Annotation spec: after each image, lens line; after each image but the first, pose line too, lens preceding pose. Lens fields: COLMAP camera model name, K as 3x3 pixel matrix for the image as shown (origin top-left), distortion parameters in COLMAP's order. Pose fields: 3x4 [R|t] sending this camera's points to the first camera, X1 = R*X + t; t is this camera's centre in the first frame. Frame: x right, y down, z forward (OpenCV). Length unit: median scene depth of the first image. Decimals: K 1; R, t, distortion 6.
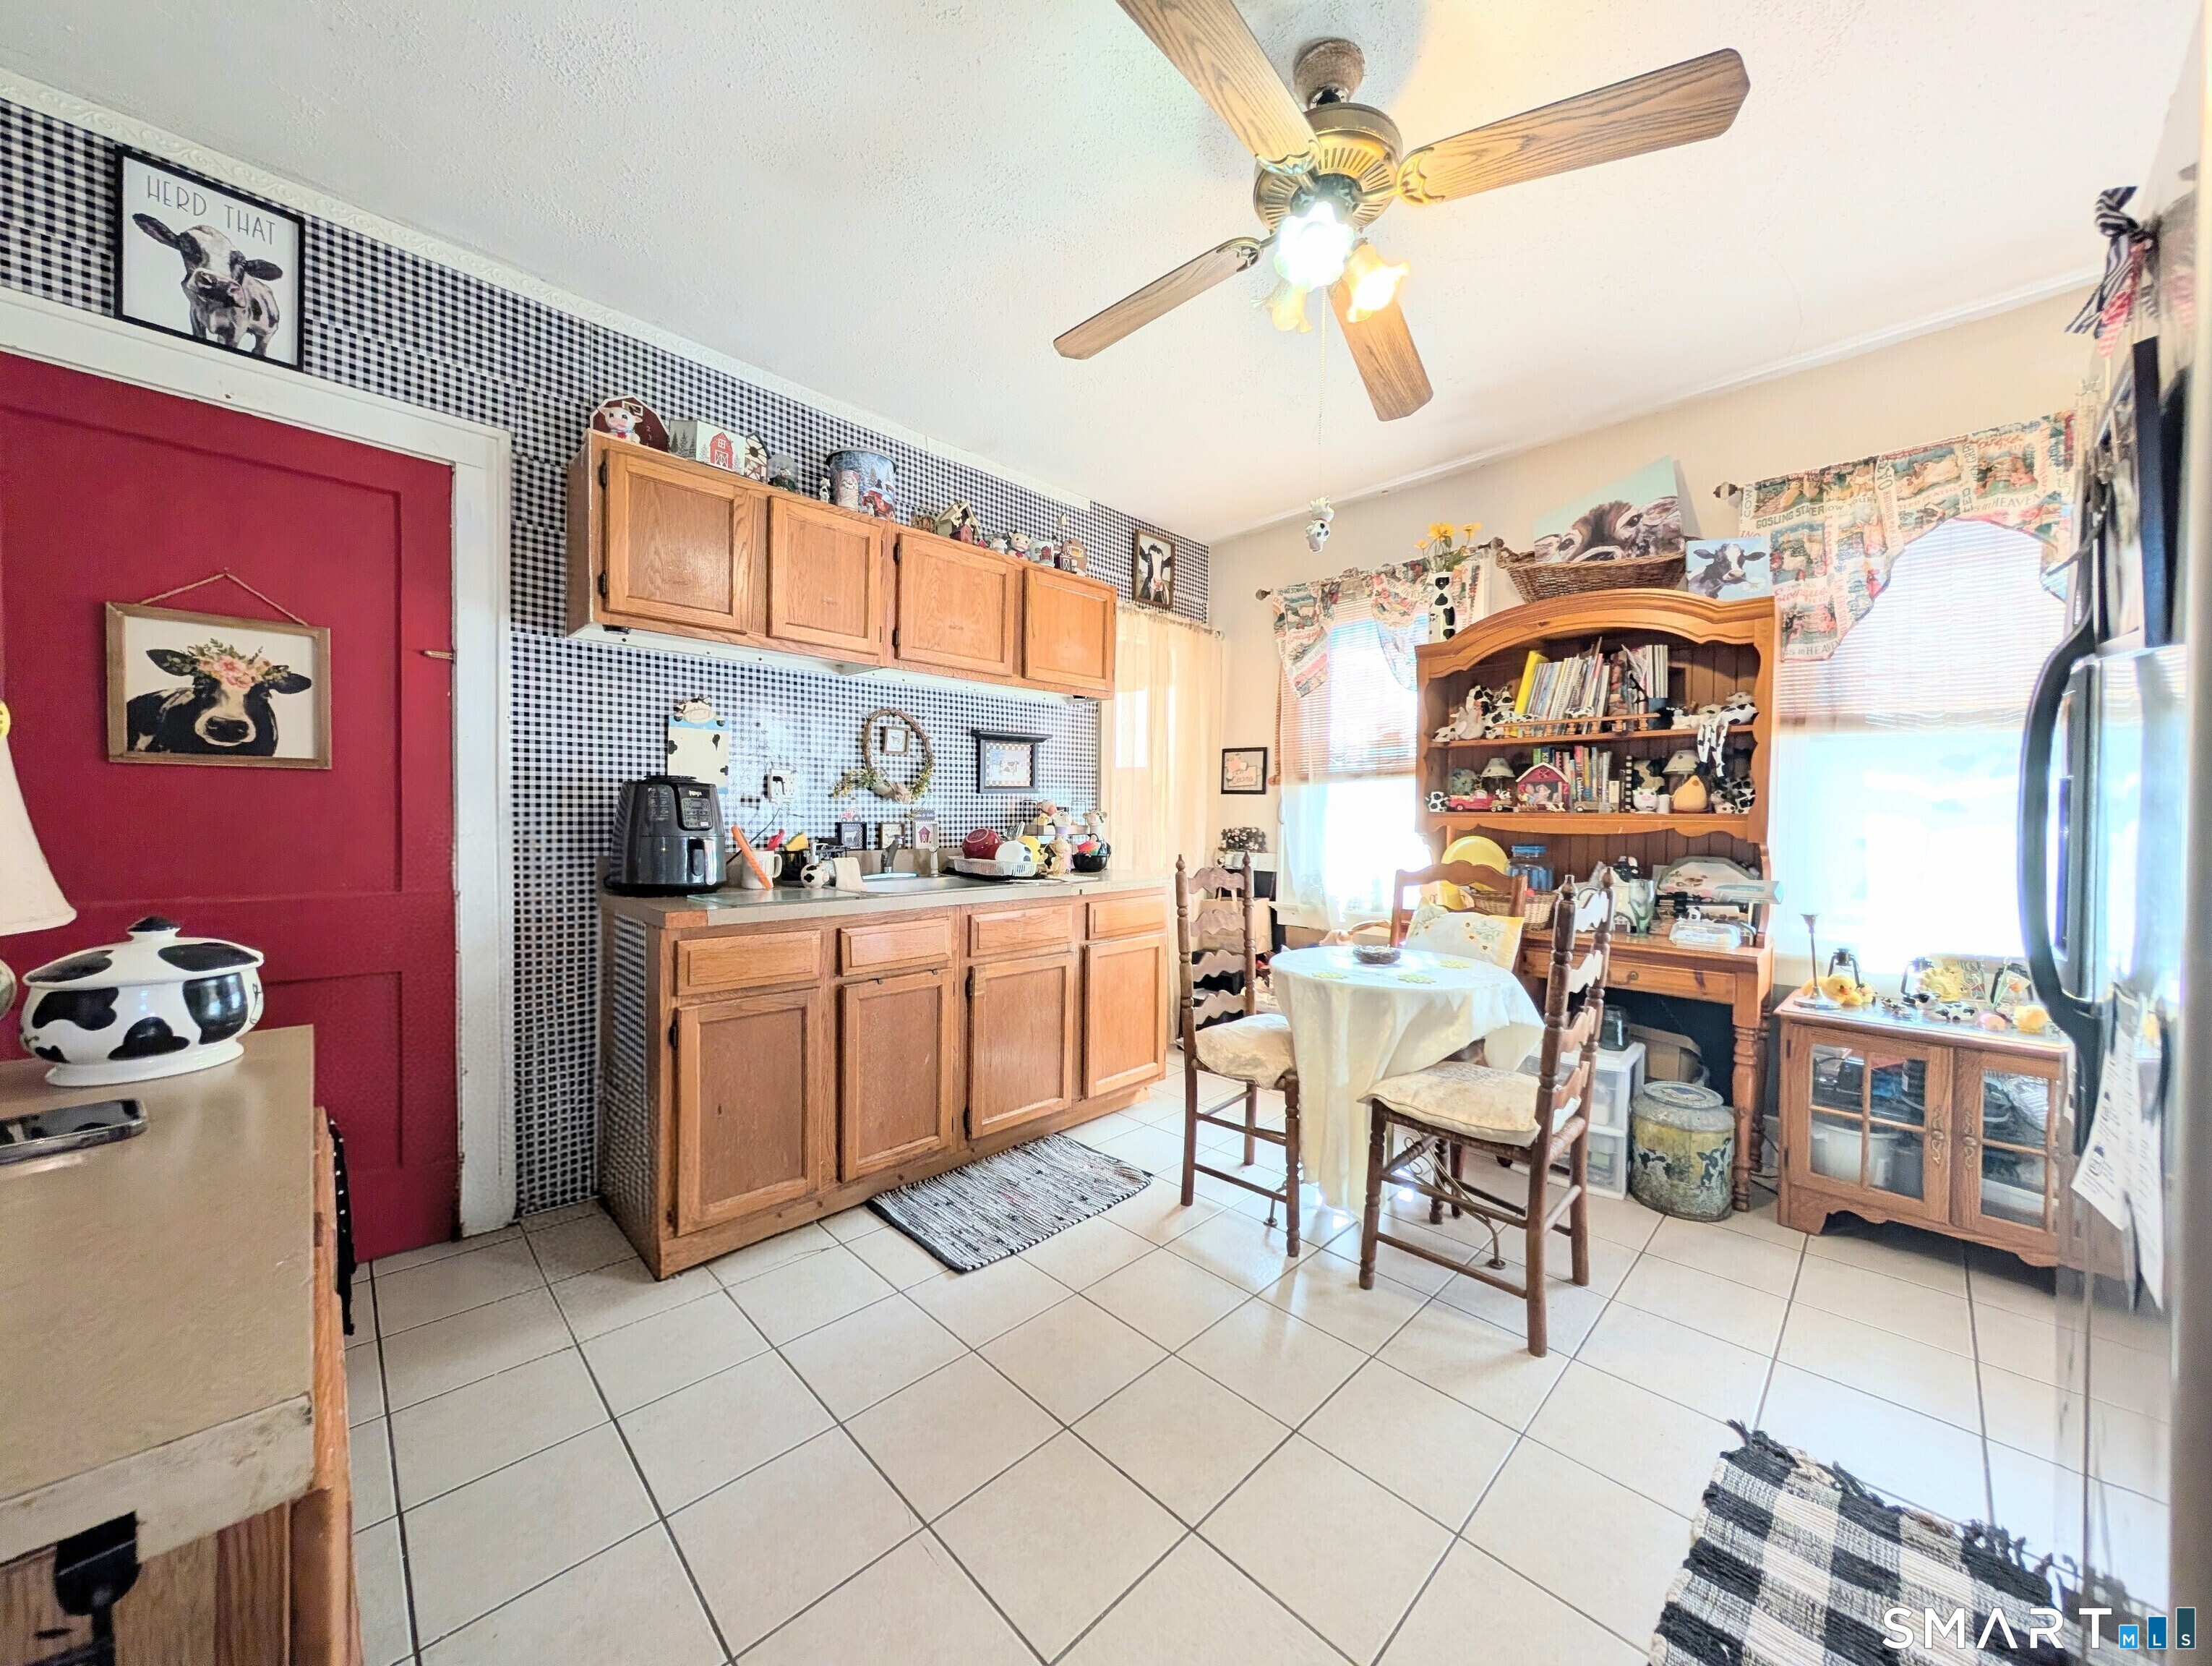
lens RADIAL K [[802.0, 0, 1108.4], [0, 802.0, 832.7], [0, 0, 1]] dist [-0.000131, 0.000344]
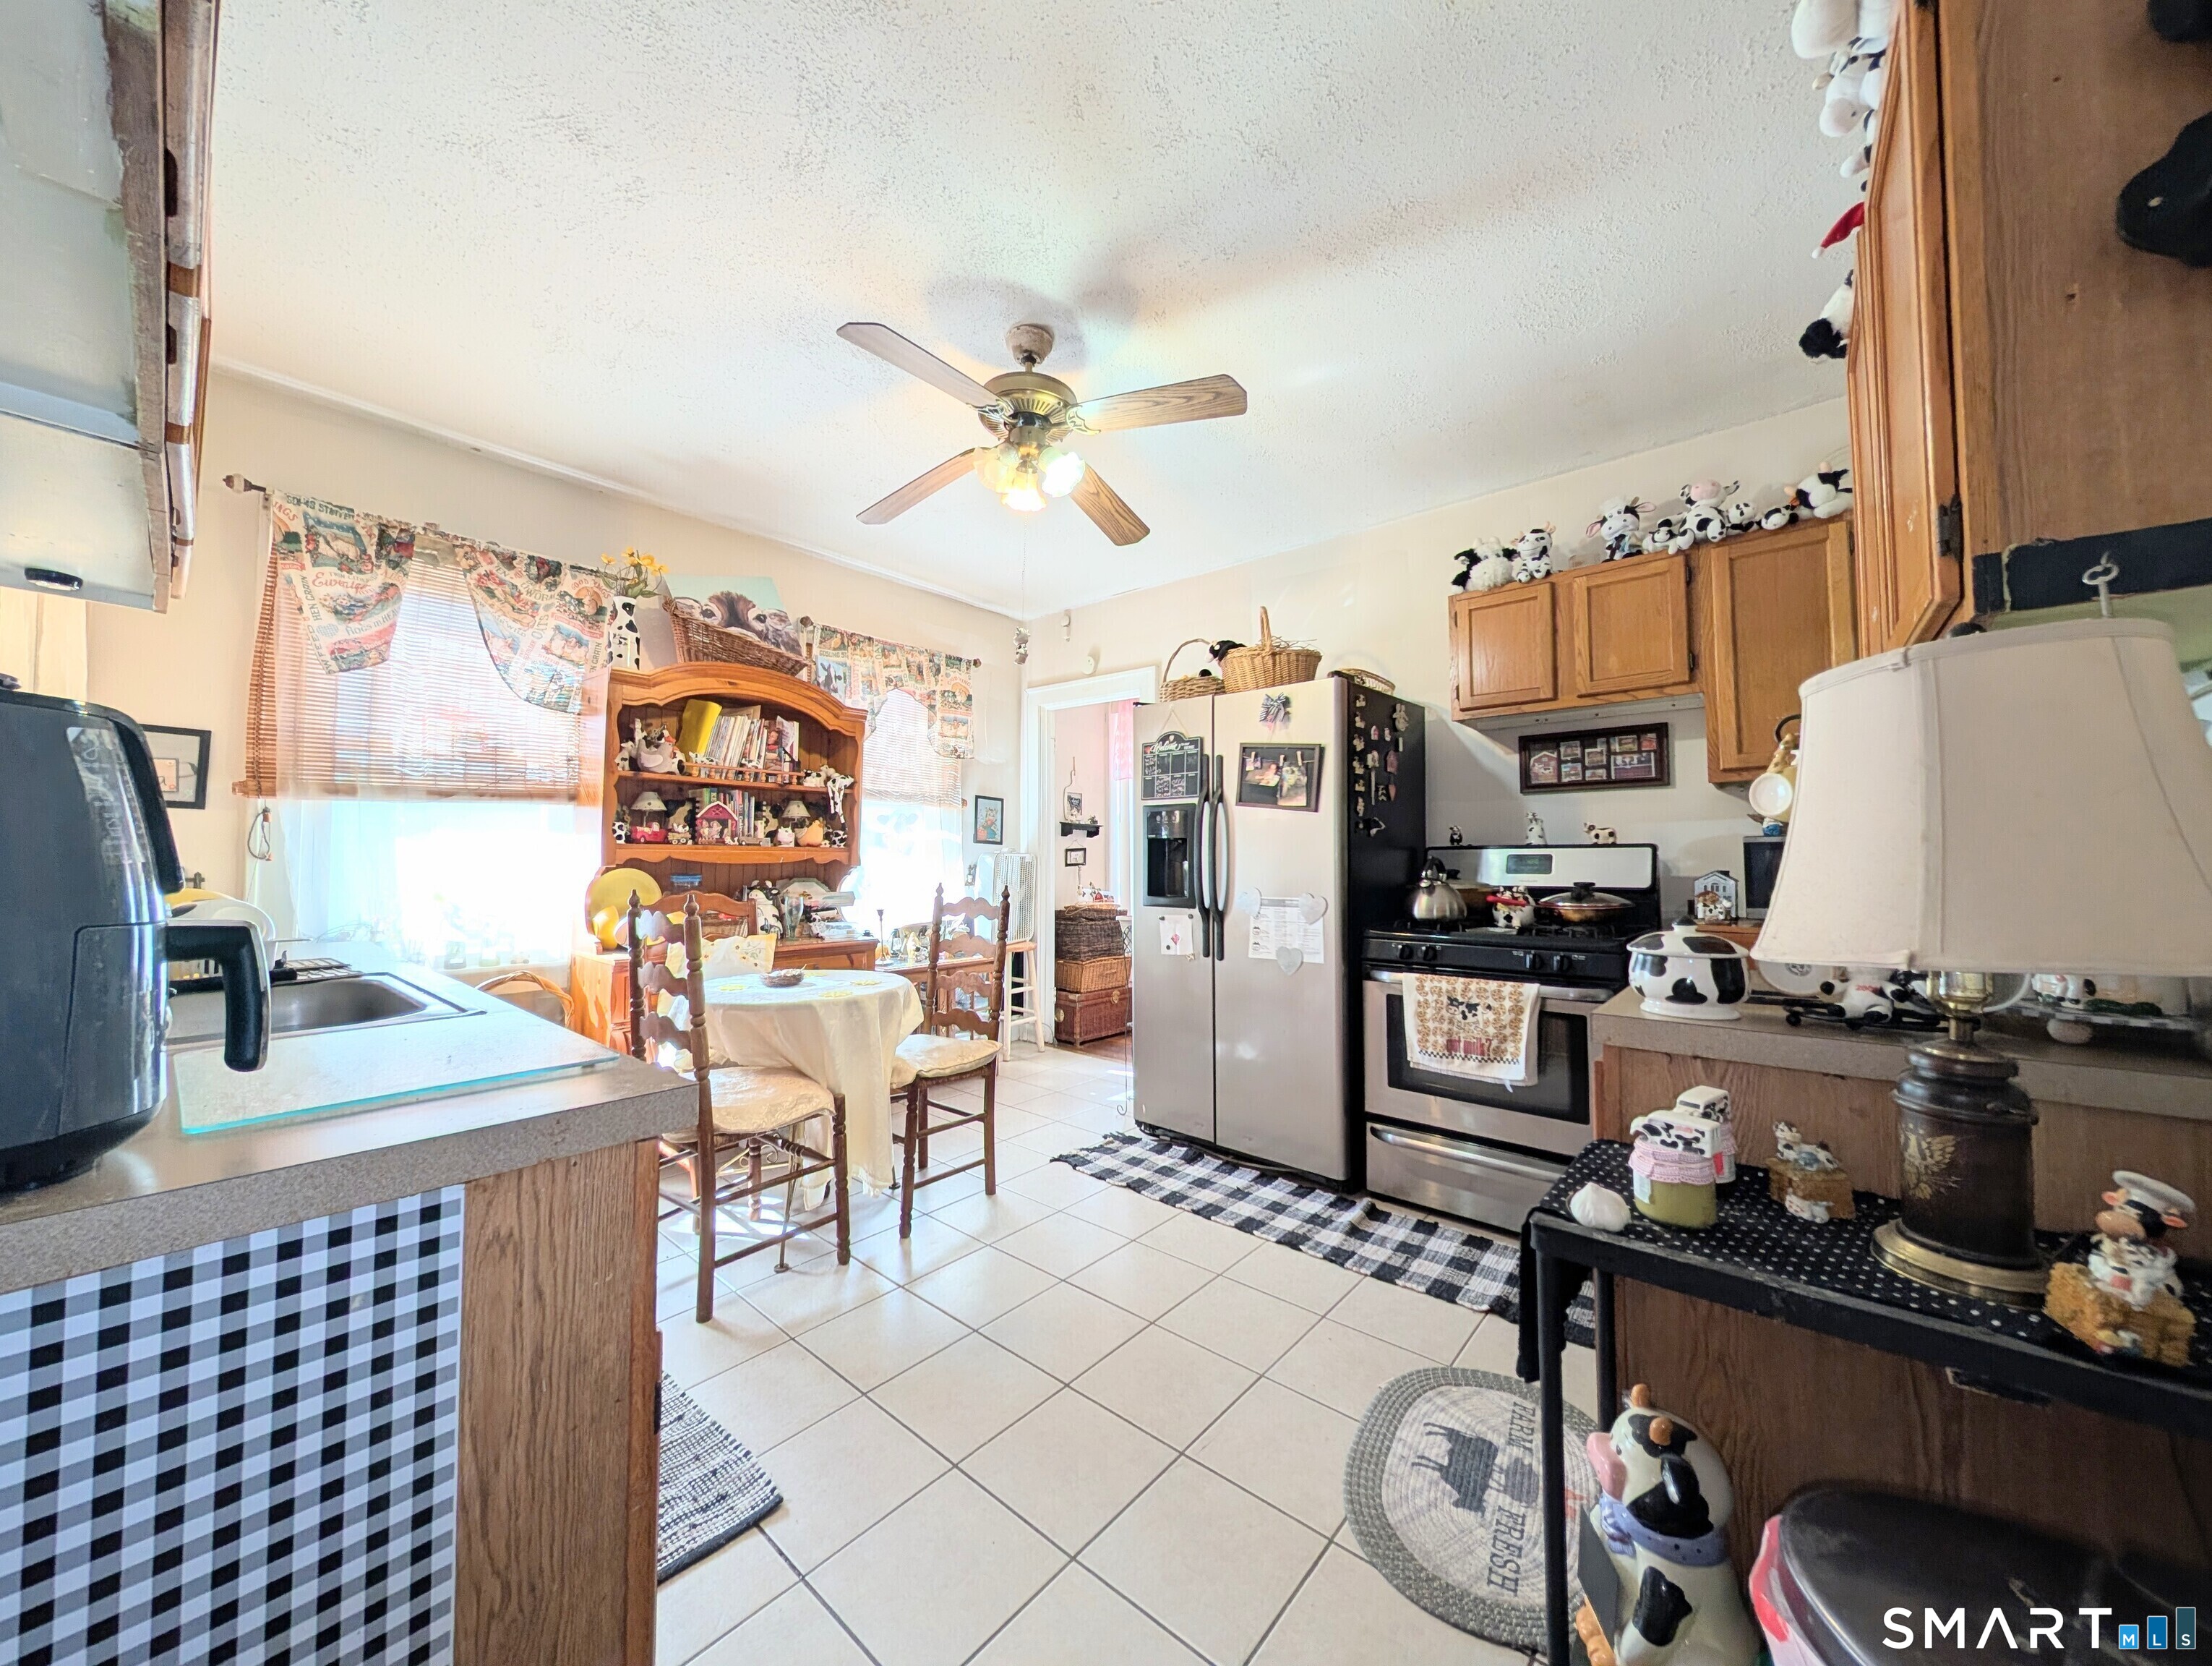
lens RADIAL K [[802.0, 0, 1108.4], [0, 802.0, 832.7], [0, 0, 1]] dist [-0.000131, 0.000344]
pose [[-0.084797, 0.022898, 0.996135, -0.670471], [0.016557, 0.999630, -0.021569, -0.009730], [-0.996261, 0.014664, -0.085145, 0.568398]]
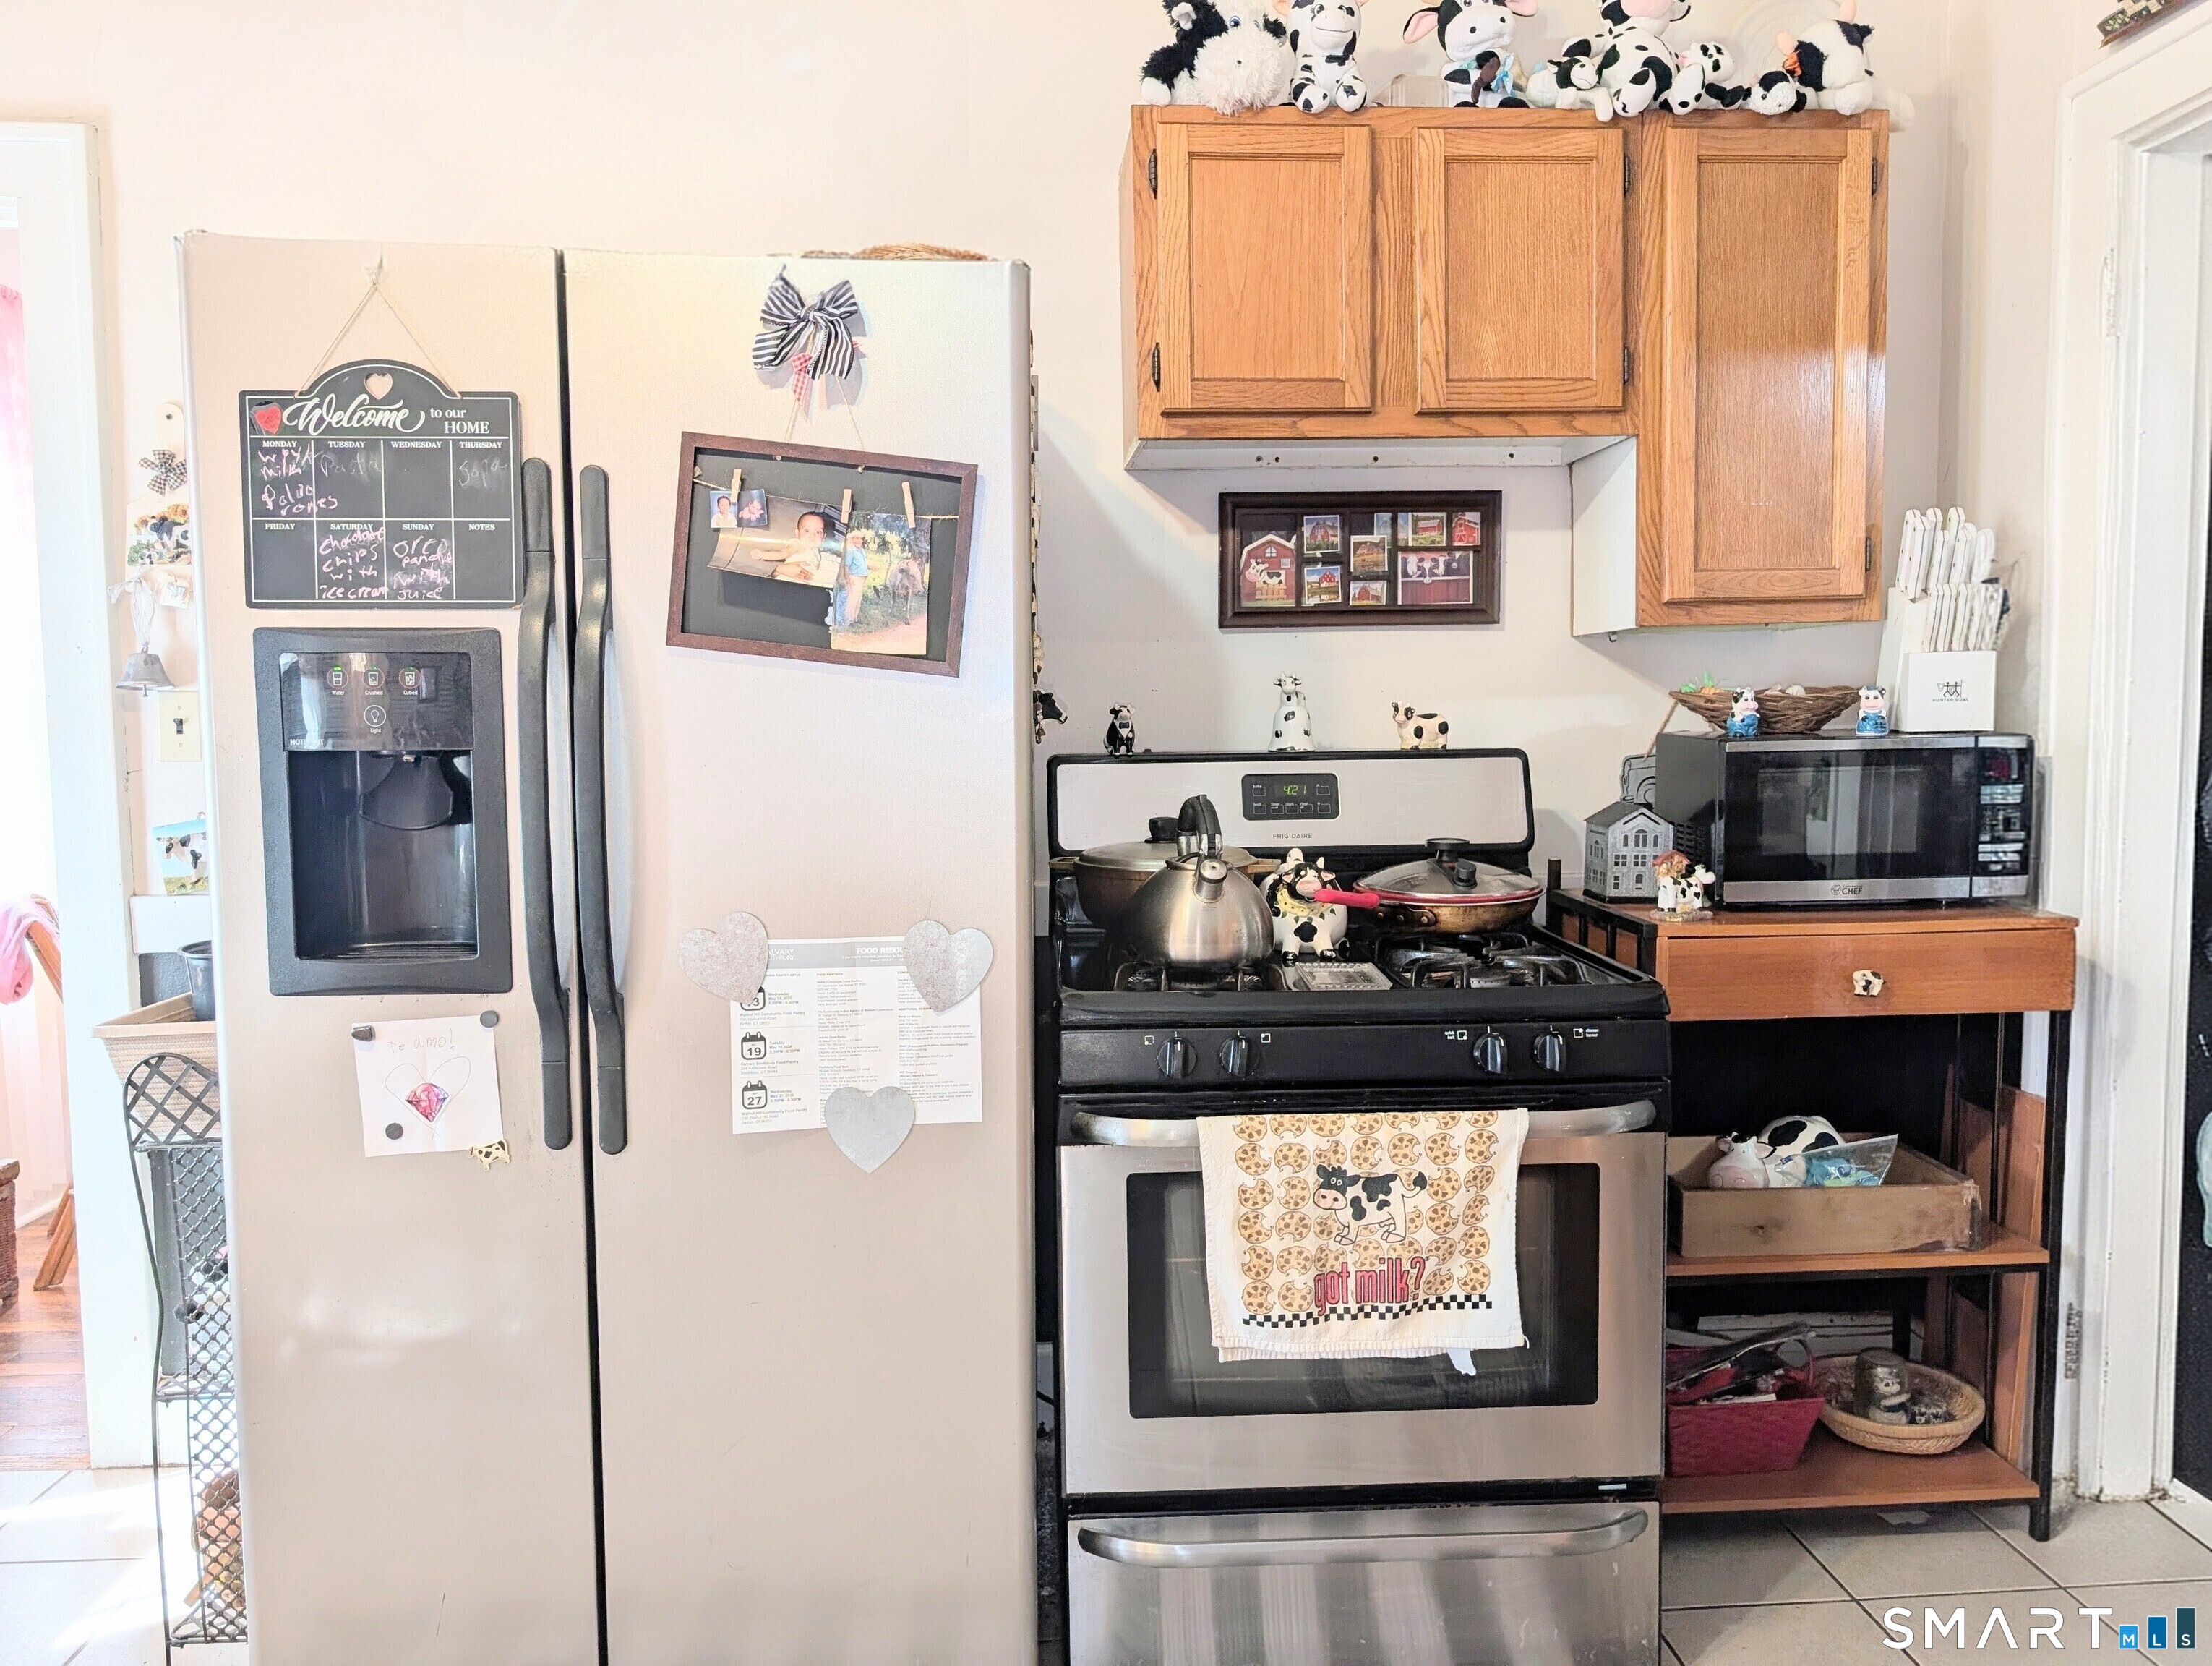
lens RADIAL K [[1612.1, 0, 1113.2], [0, 1612.1, 832.0], [0, 0, 1]] dist [0.028046, -0.026513]
pose [[-0.761139, -0.053548, 0.646375, -0.186311], [0.011432, 0.995324, 0.095917, -0.050786], [-0.648488, 0.080396, -0.756967, 0.687760]]
